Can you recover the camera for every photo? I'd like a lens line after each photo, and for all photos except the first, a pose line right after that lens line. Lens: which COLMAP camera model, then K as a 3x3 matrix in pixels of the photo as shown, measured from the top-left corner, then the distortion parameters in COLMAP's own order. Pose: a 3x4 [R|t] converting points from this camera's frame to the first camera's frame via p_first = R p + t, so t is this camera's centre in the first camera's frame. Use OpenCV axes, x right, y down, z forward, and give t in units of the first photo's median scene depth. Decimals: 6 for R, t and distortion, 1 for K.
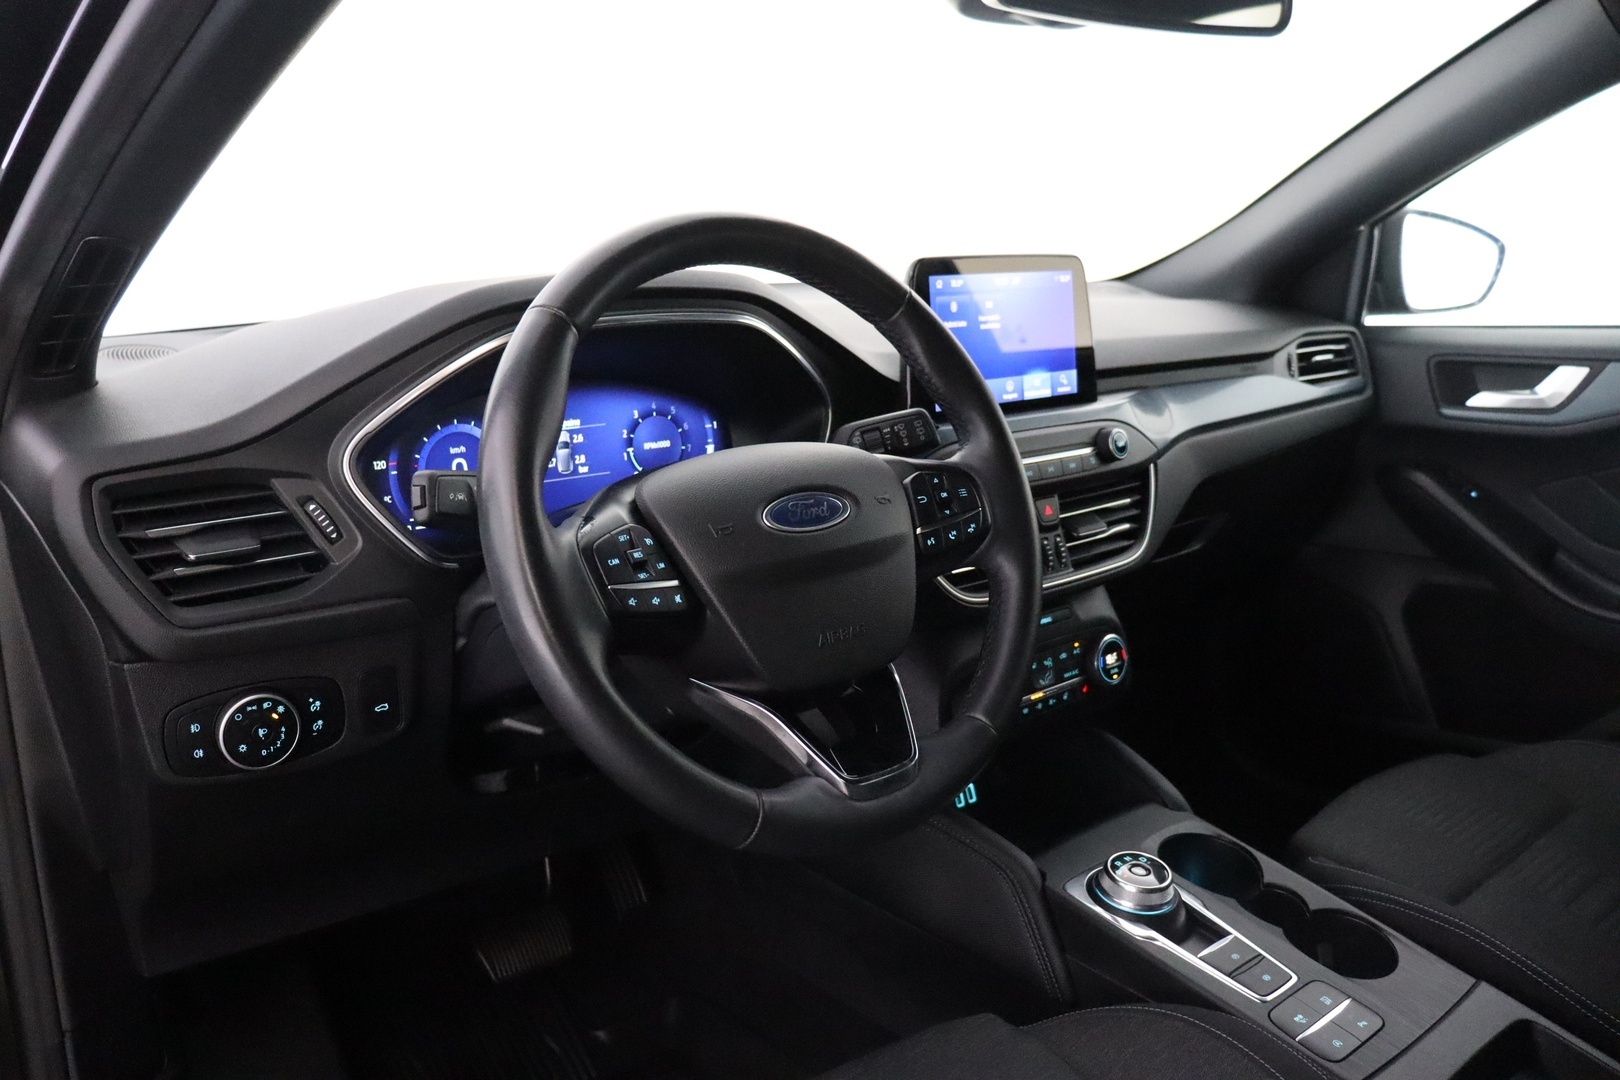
lens RADIAL K [[1309.0, 0, 807.2], [0, 1309.0, 543.3], [0, 0, 1]] dist [-0.011856, 0.003953]
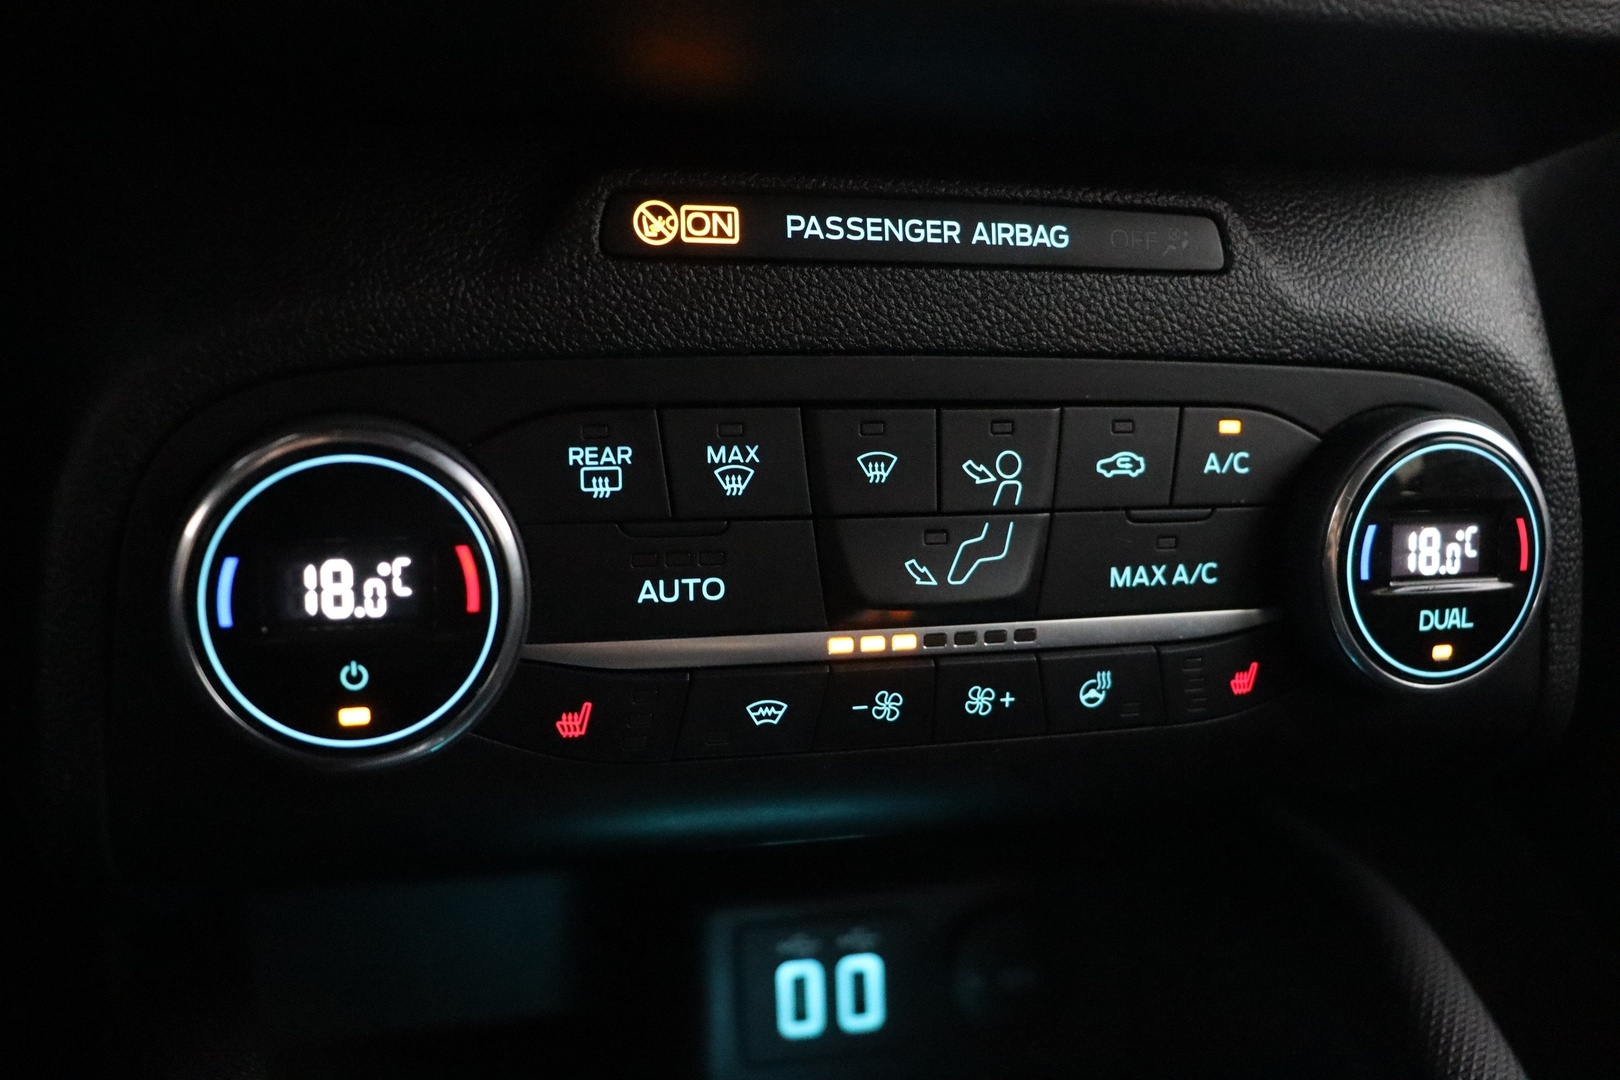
lens RADIAL K [[1633.3, 0, 811.8], [0, 1633.3, 534.2], [0, 0, 1]] dist [-0.023770, 0.000000]
pose [[0.920041, 0.191802, -0.341666, 0.248779], [-0.169952, 0.981046, 0.093085, 0.086713], [0.353044, -0.027575, 0.935200, 0.825786]]
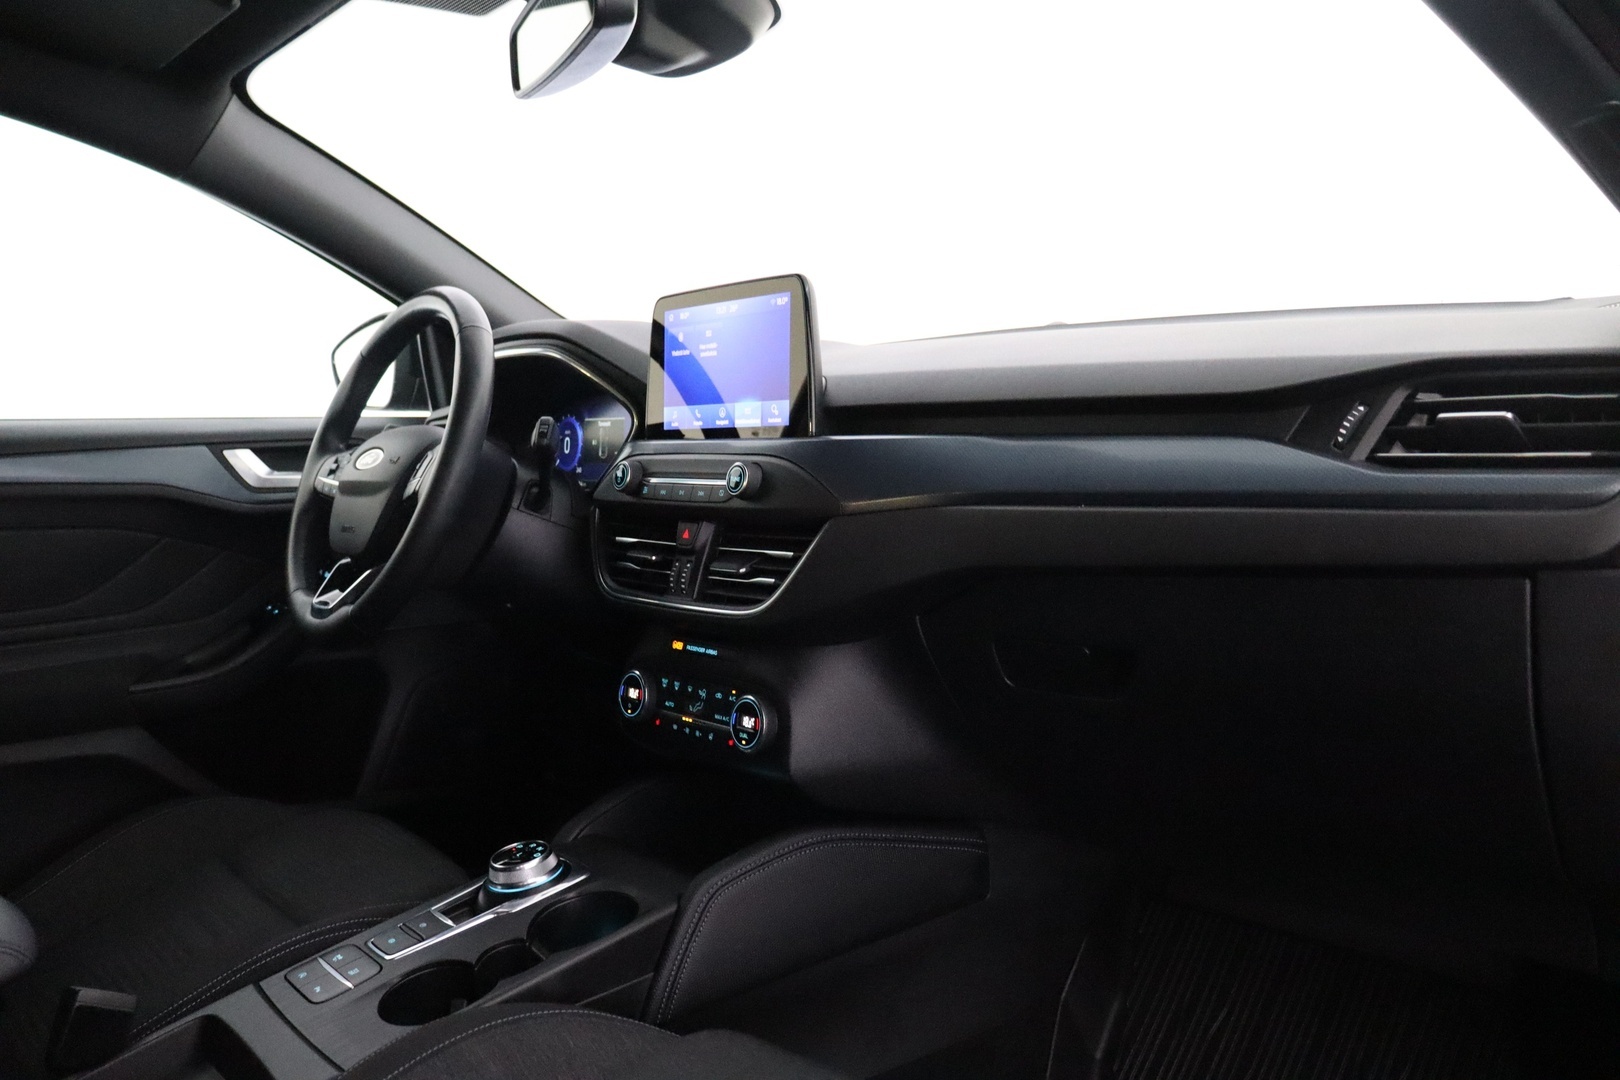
lens RADIAL K [[1309.0, 0, 804.0], [0, 1309.0, 543.1], [0, 0, 1]] dist [-0.011856, 0.003953]
pose [[-0.009795, 0.121298, -0.992568, 1.200586], [-0.171885, 0.977637, 0.121169, -0.158811], [0.985068, 0.171794, 0.011273, 1.094808]]
